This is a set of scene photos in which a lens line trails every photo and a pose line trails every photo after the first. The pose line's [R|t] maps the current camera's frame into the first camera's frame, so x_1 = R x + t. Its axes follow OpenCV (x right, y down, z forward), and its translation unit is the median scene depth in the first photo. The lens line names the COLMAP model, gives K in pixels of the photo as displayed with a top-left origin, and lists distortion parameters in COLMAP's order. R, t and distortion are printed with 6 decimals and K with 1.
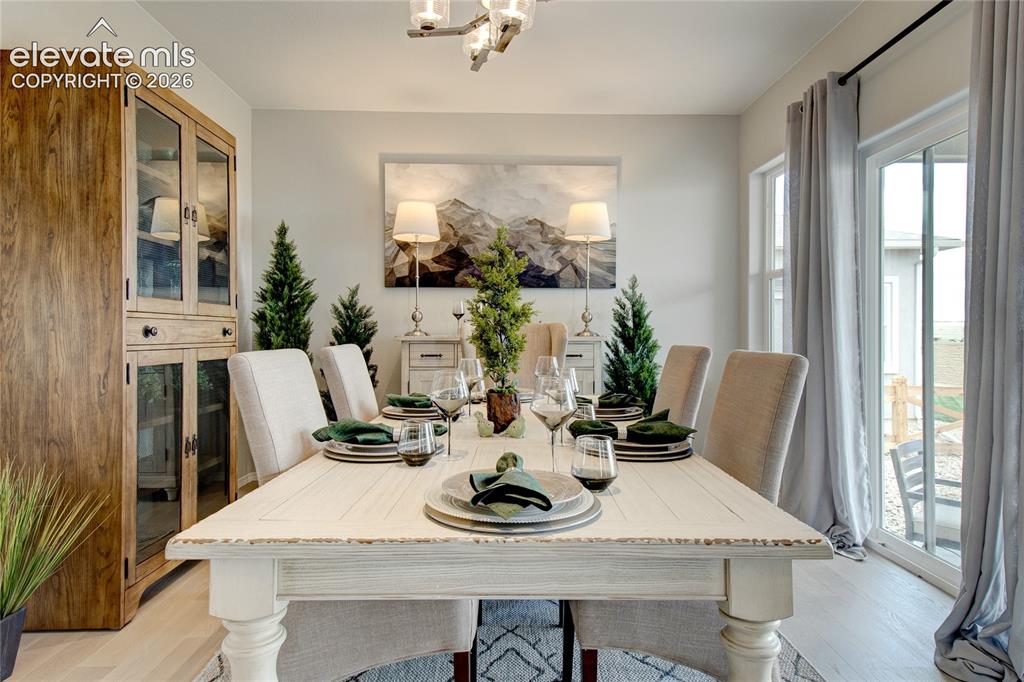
lens RADIAL K [[569.5, 0, 514.5], [0, 569.5, 335.2], [0, 0, 1]] dist [0.023895, -0.000655]
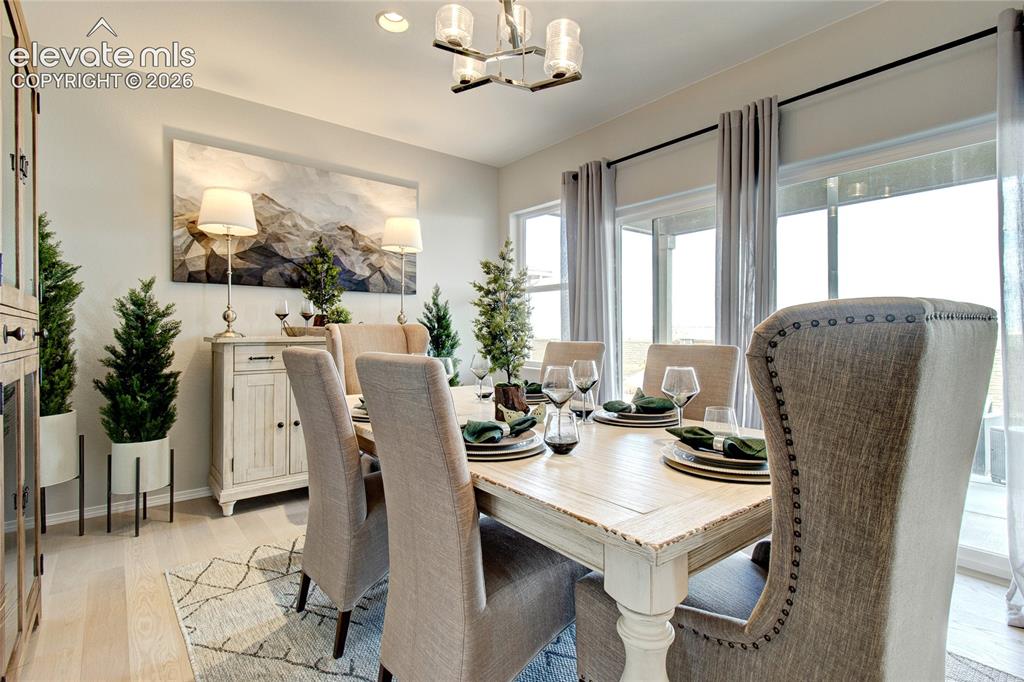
lens RADIAL K [[481.2, 0, 513.2], [0, 481.2, 333.3], [0, 0, 1]] dist [0.027046, -0.020645]
pose [[0.794353, -0.004921, 0.607436, -0.265307], [0.006133, 0.999981, 0.000081, -0.002345], [-0.607425, 0.003661, 0.794368, 0.100133]]
